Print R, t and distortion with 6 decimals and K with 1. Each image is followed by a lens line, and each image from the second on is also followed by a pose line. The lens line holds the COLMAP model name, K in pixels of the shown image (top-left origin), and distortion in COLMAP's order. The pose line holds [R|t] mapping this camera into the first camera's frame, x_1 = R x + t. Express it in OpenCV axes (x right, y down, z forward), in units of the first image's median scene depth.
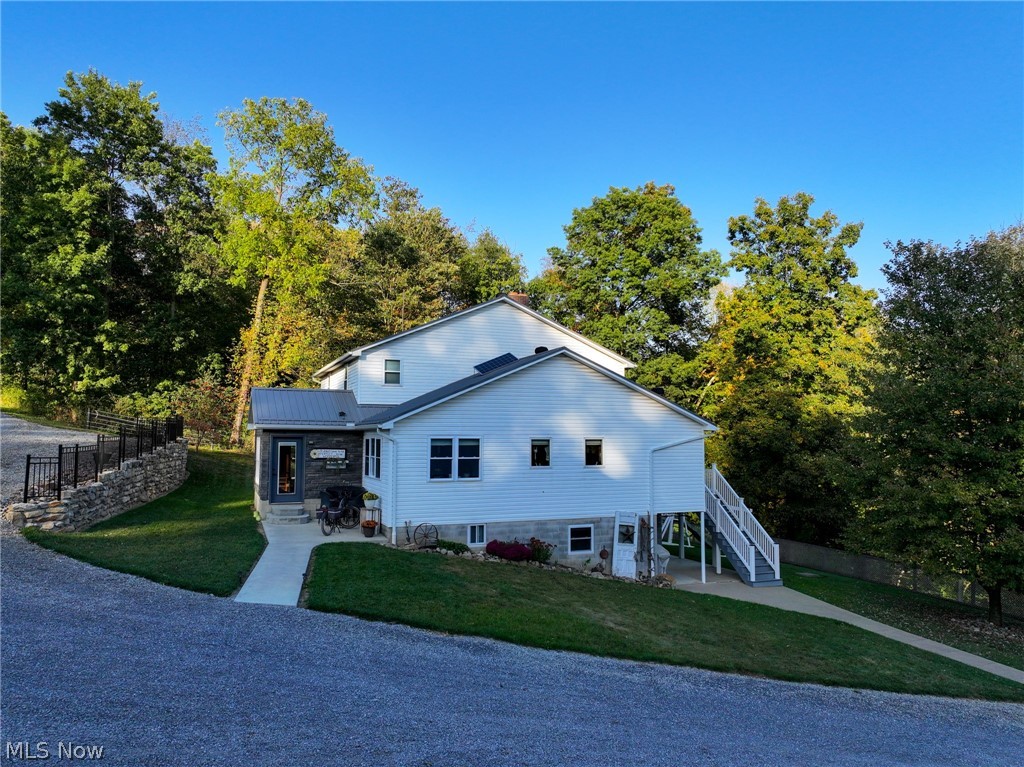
lens RADIAL K [[715.8, 0, 508.2], [0, 715.8, 379.2], [0, 0, 1]] dist [0.000948, 0.004894]
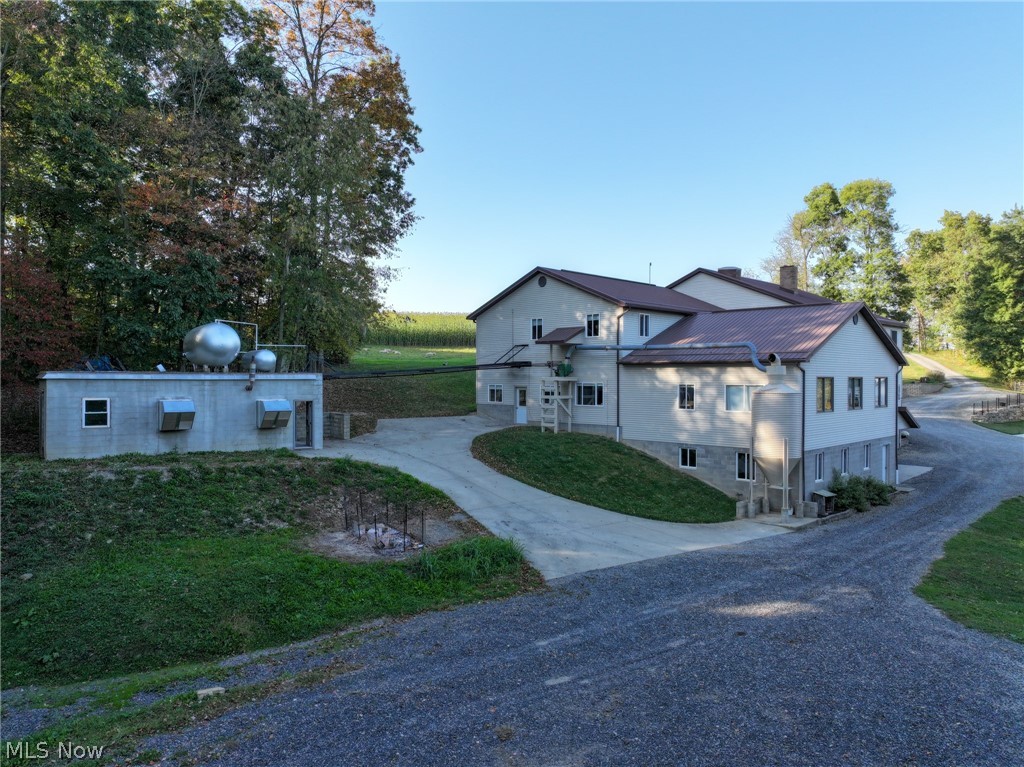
lens RADIAL K [[714.2, 0, 509.7], [0, 714.2, 368.3], [0, 0, 1]] dist [-0.001158, 0.004572]
pose [[0.345809, -0.014579, -0.938192, 1.621036], [0.079884, 0.996706, 0.013956, -0.266387], [0.934898, -0.079773, 0.345835, -2.103285]]
